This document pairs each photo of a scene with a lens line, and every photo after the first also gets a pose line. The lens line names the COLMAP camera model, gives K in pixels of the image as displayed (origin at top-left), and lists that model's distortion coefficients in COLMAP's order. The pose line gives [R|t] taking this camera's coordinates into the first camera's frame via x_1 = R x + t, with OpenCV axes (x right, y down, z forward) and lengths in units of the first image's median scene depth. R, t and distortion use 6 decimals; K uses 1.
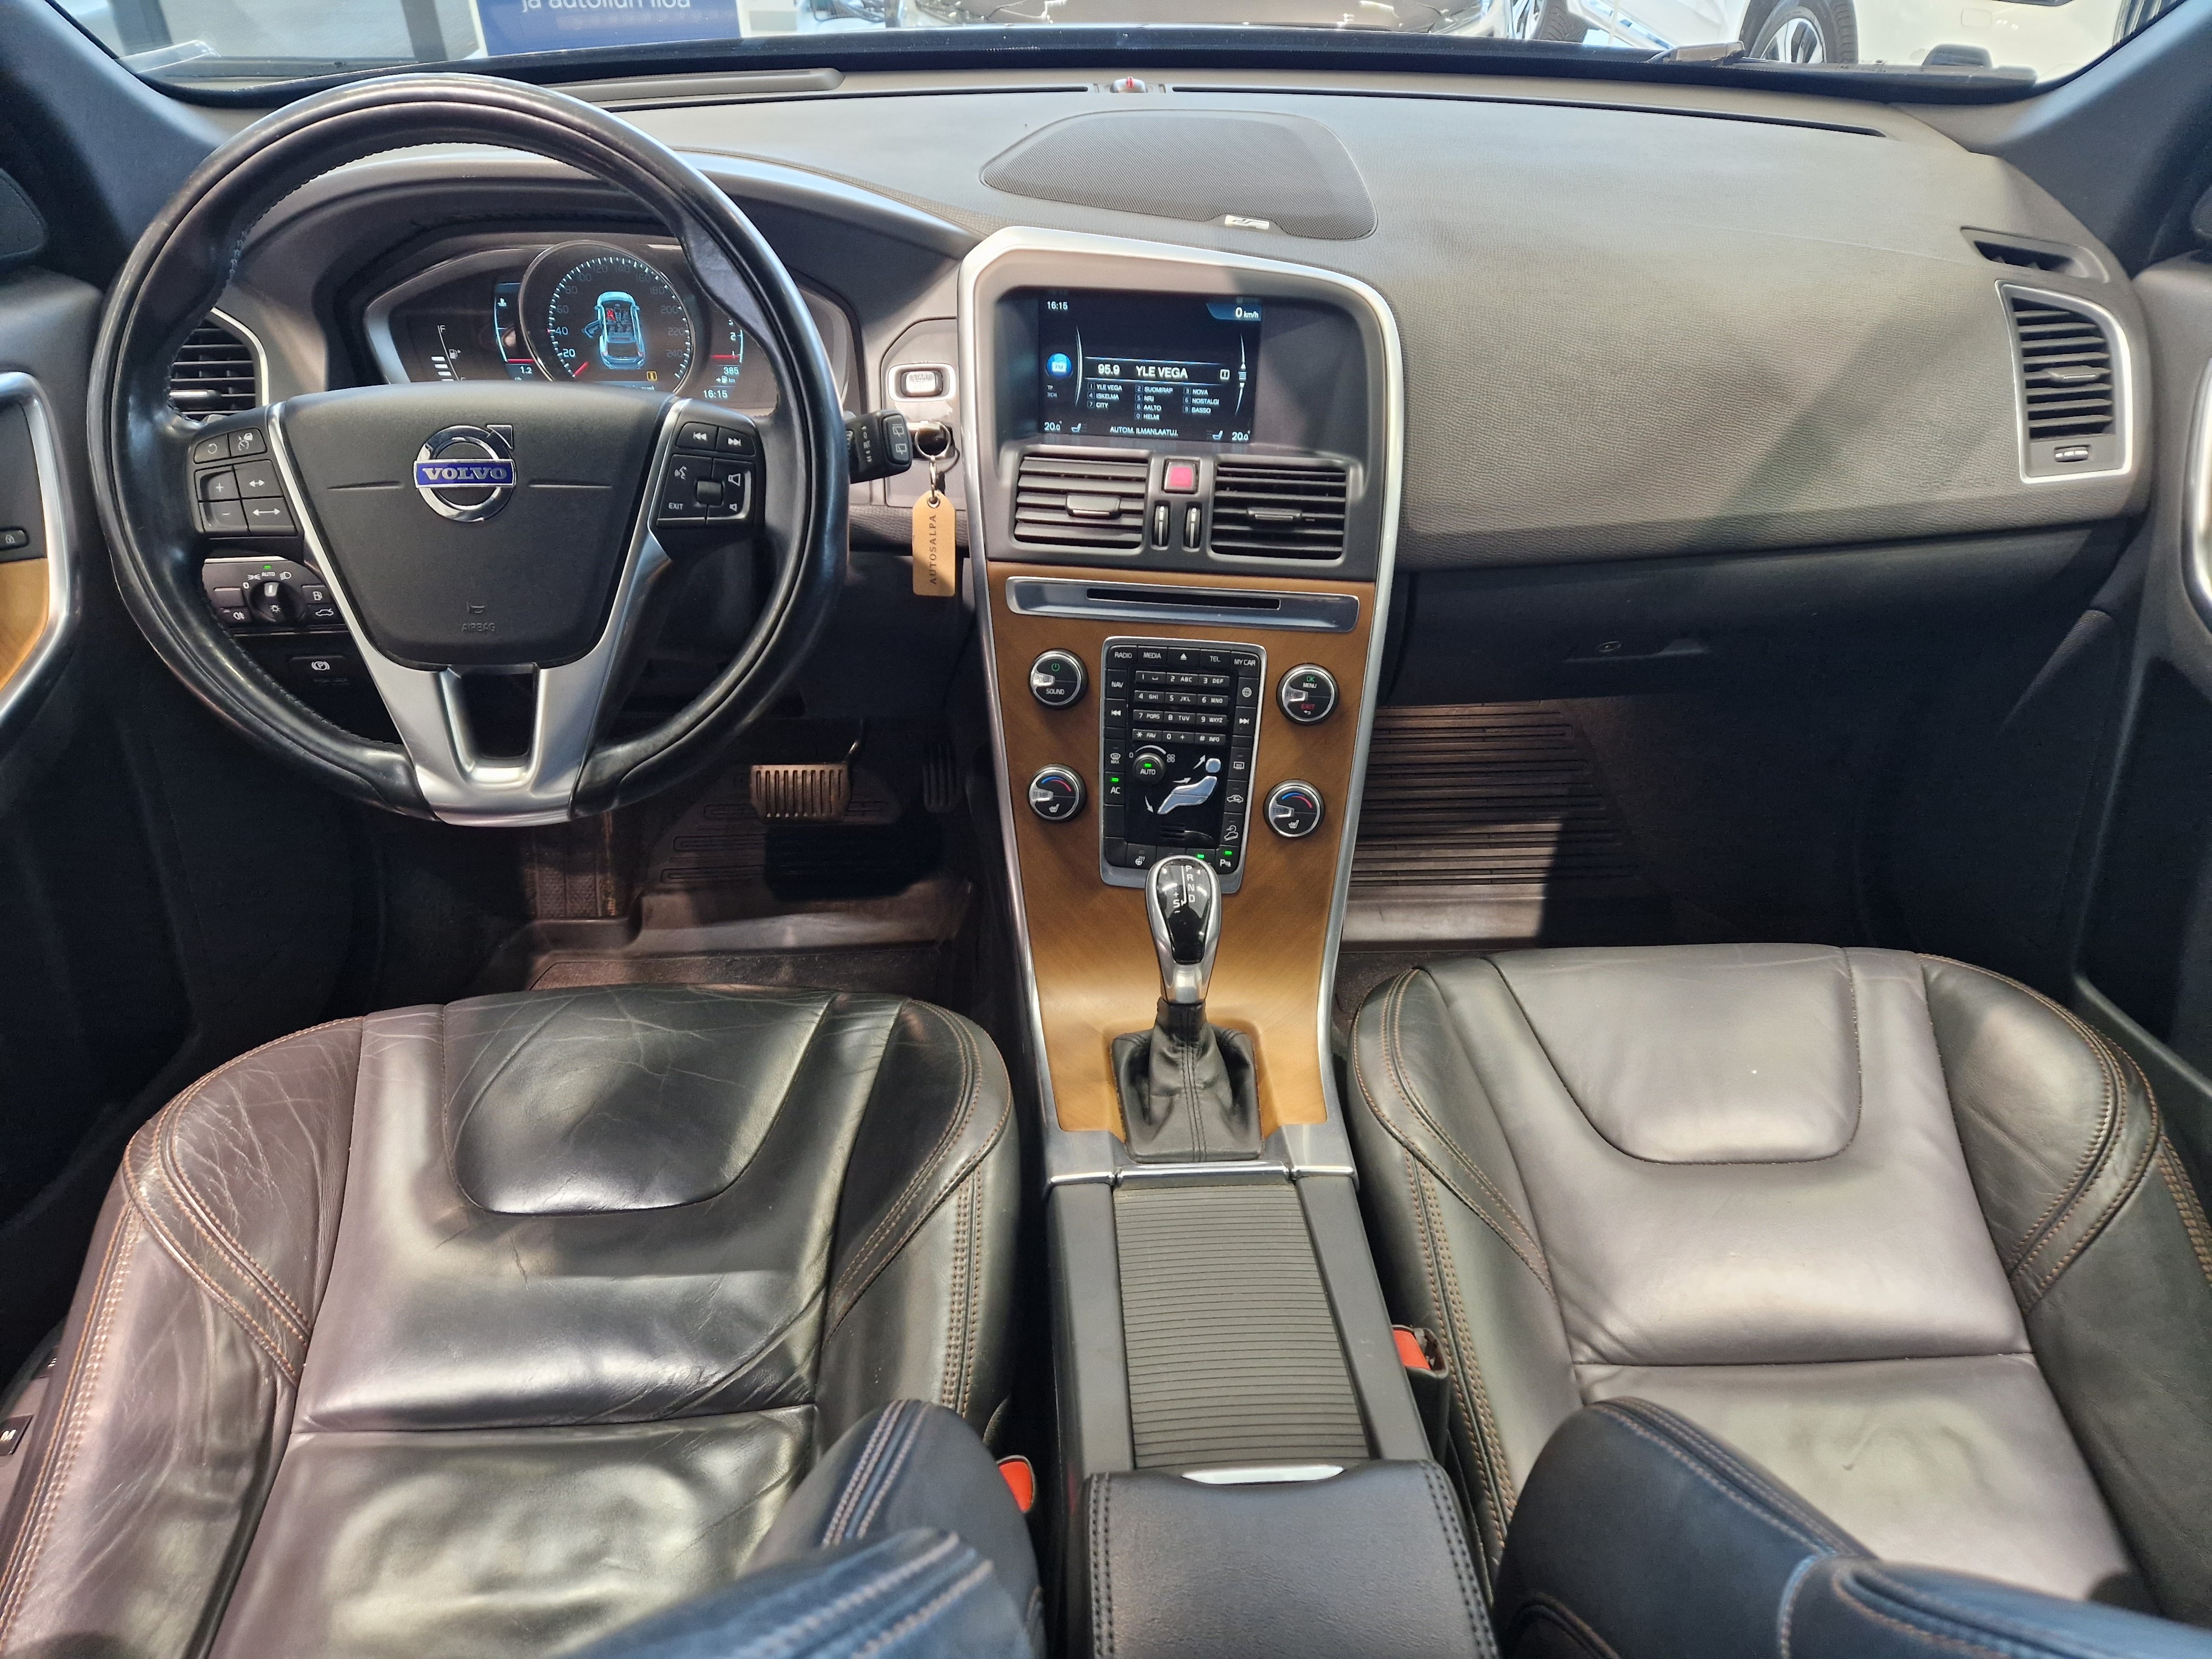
lens RADIAL K [[1511.6, 0, 1120.6], [0, 1511.6, 831.9], [0, 0, 1]] dist [0.097991, -0.084320]
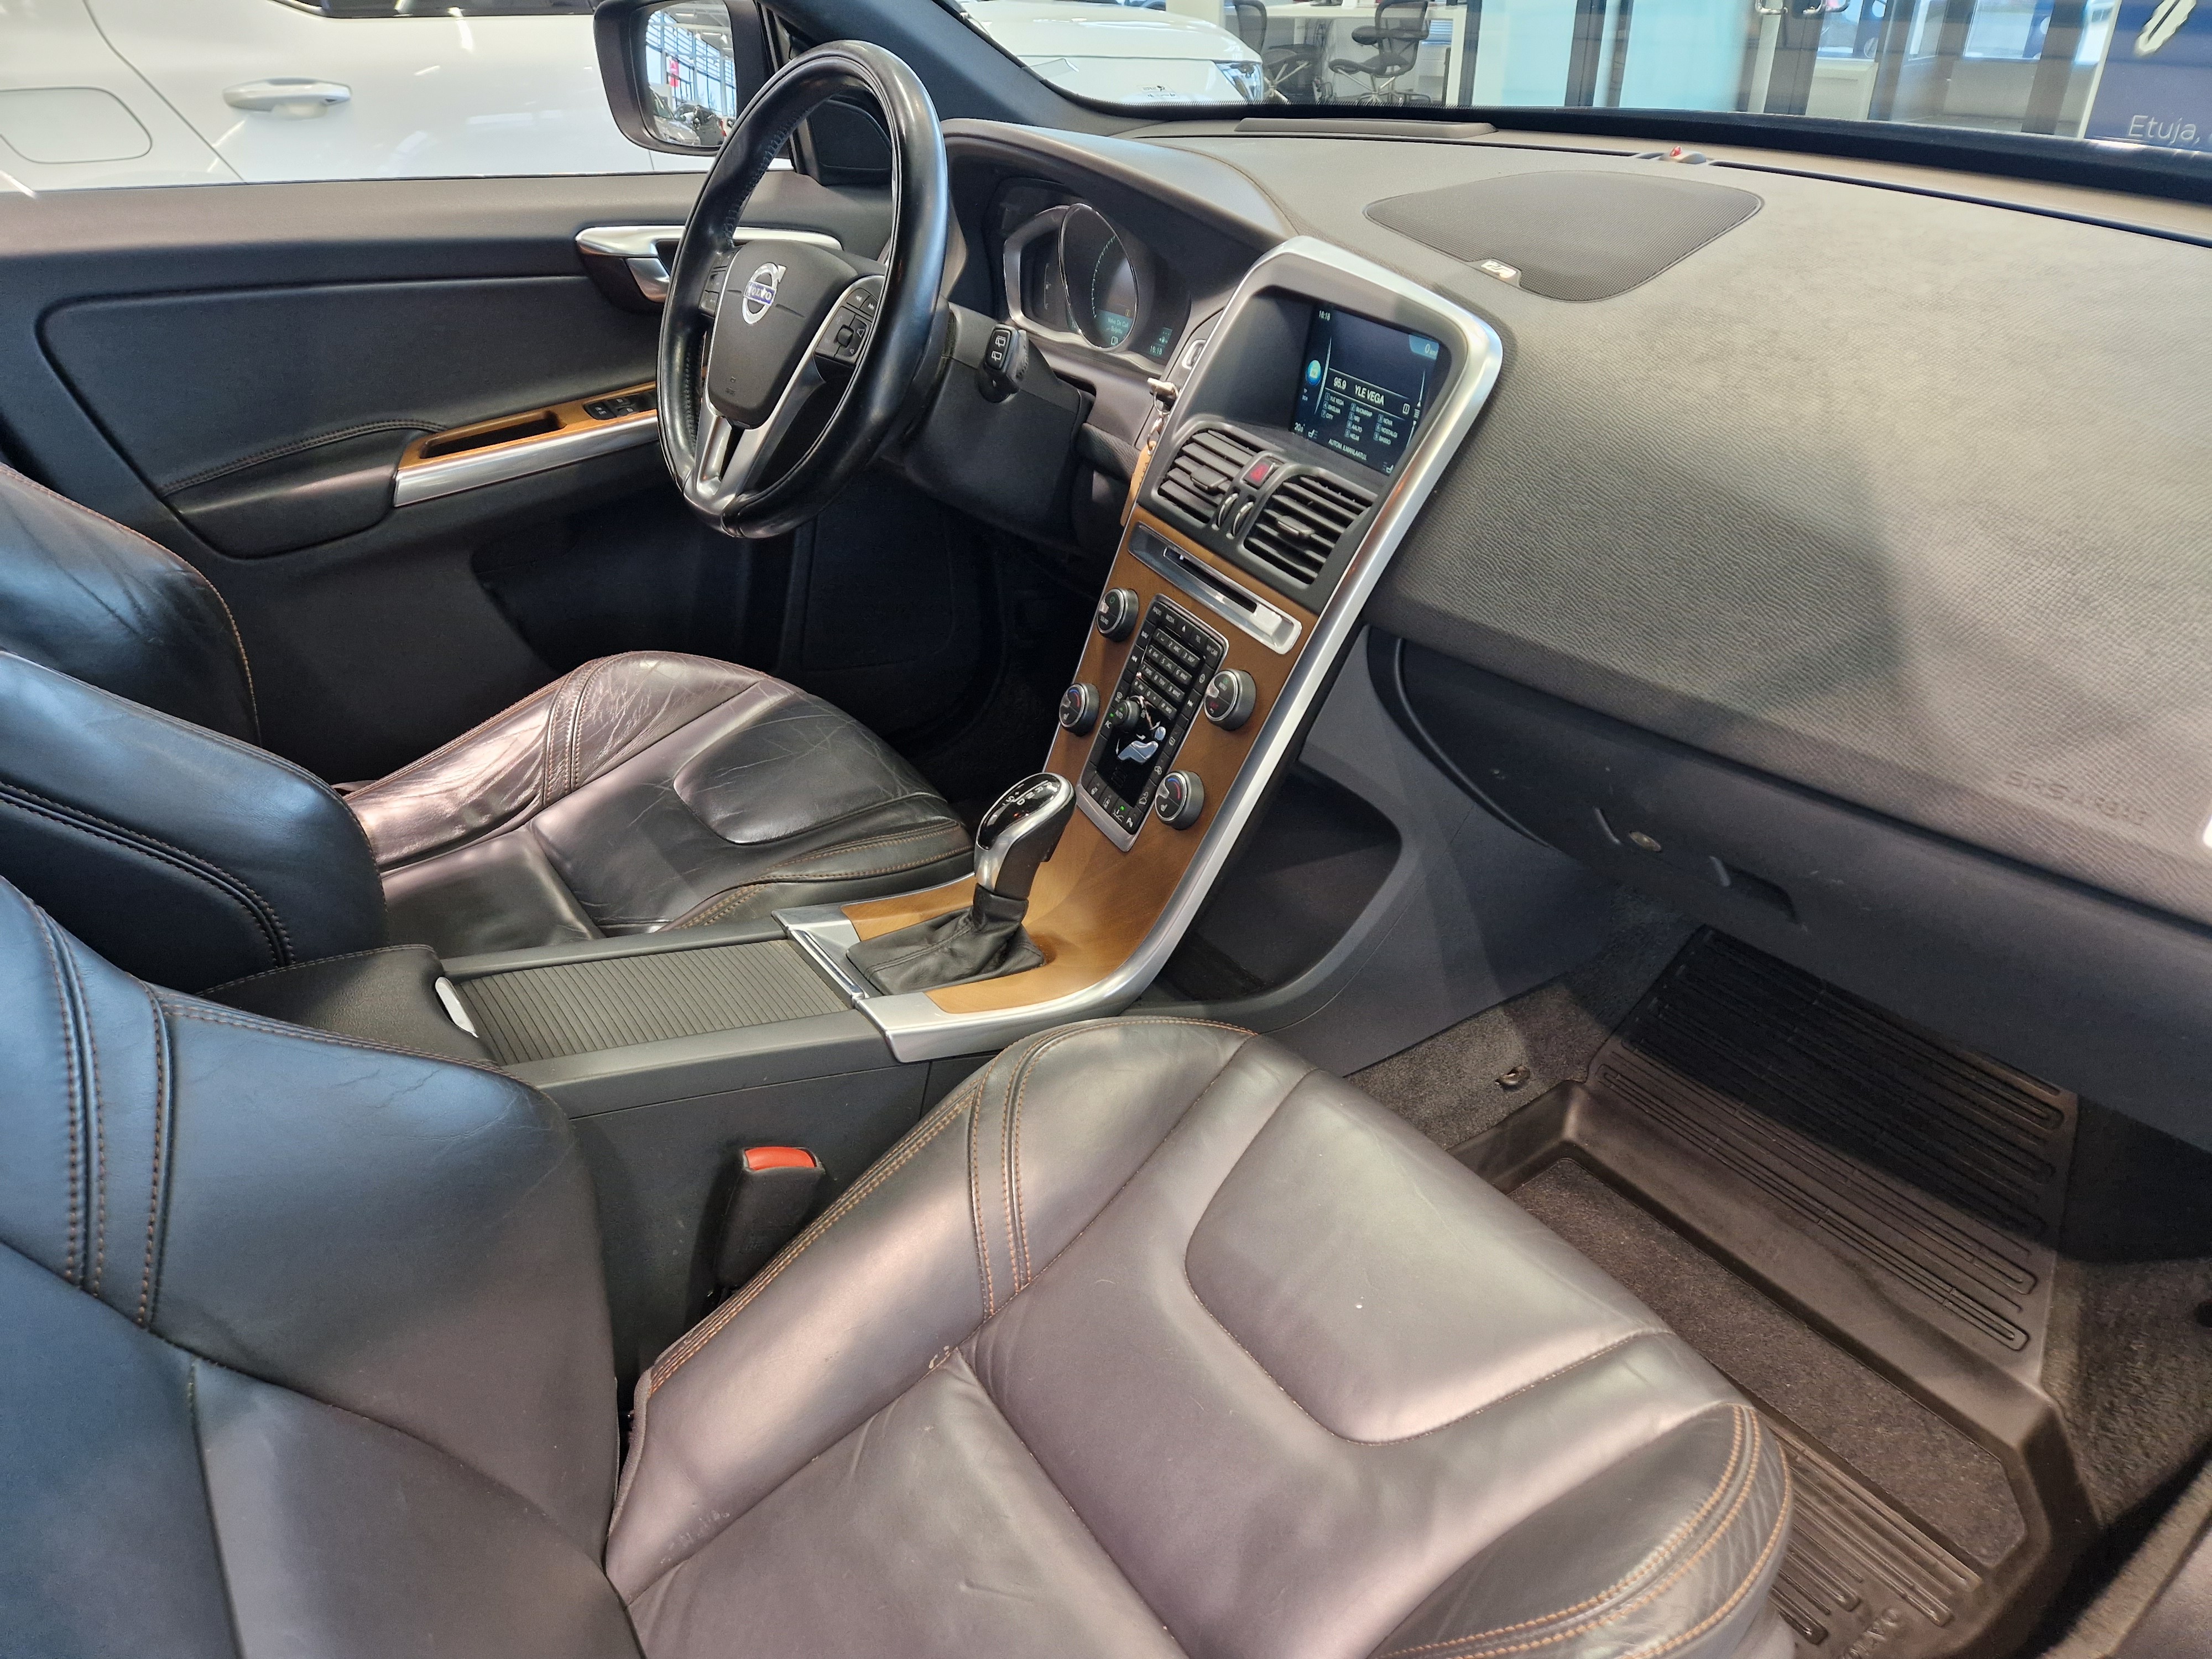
lens RADIAL K [[1480.8, 0, 1074.8], [0, 1480.8, 875.6], [0, 0, 1]] dist [0.028432, -0.000477]
pose [[0.523950, 0.437532, -0.730782, 0.823742], [-0.476296, 0.861799, 0.174483, -0.110107], [0.706129, 0.256648, 0.659934, 0.303818]]
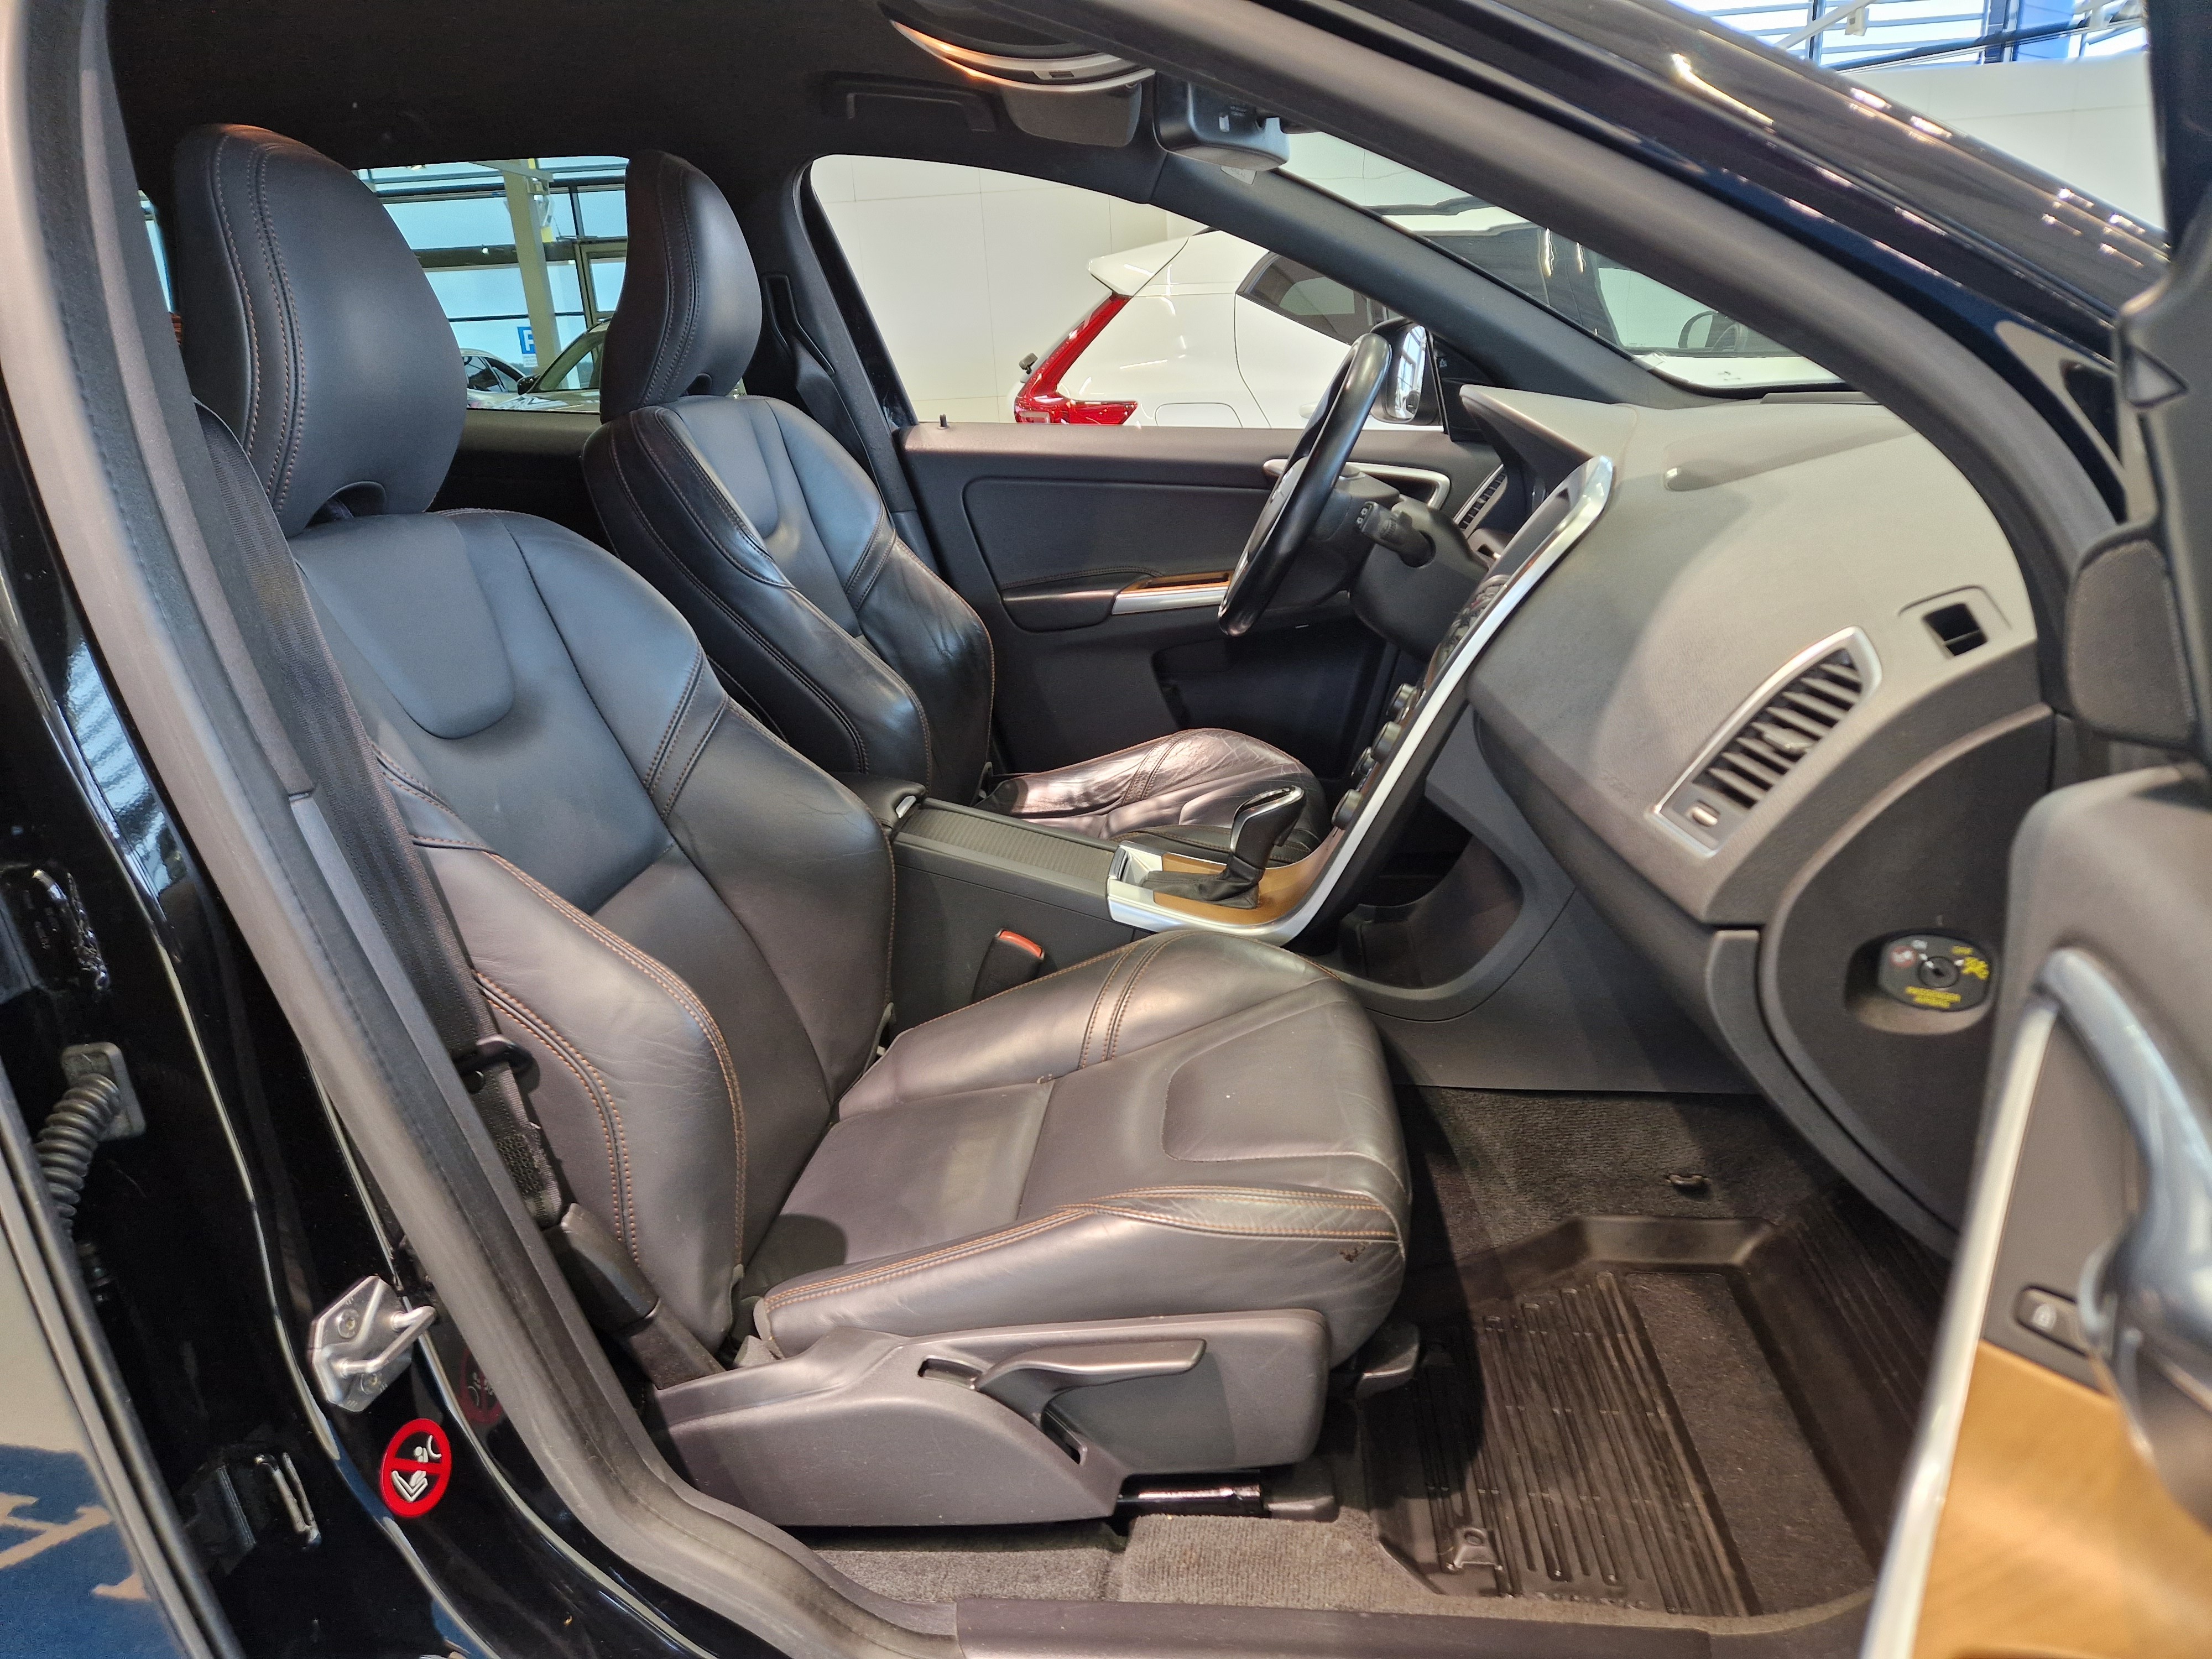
lens RADIAL K [[1521.0, 0, 1106.0], [0, 1521.0, 829.5], [0, 0, 1]] dist [0.095079, -0.094799]
pose [[-0.180424, 0.288124, -0.940442, 1.519394], [-0.536296, 0.772688, 0.339617, -0.364916], [0.824520, 0.565631, 0.015108, 0.791569]]
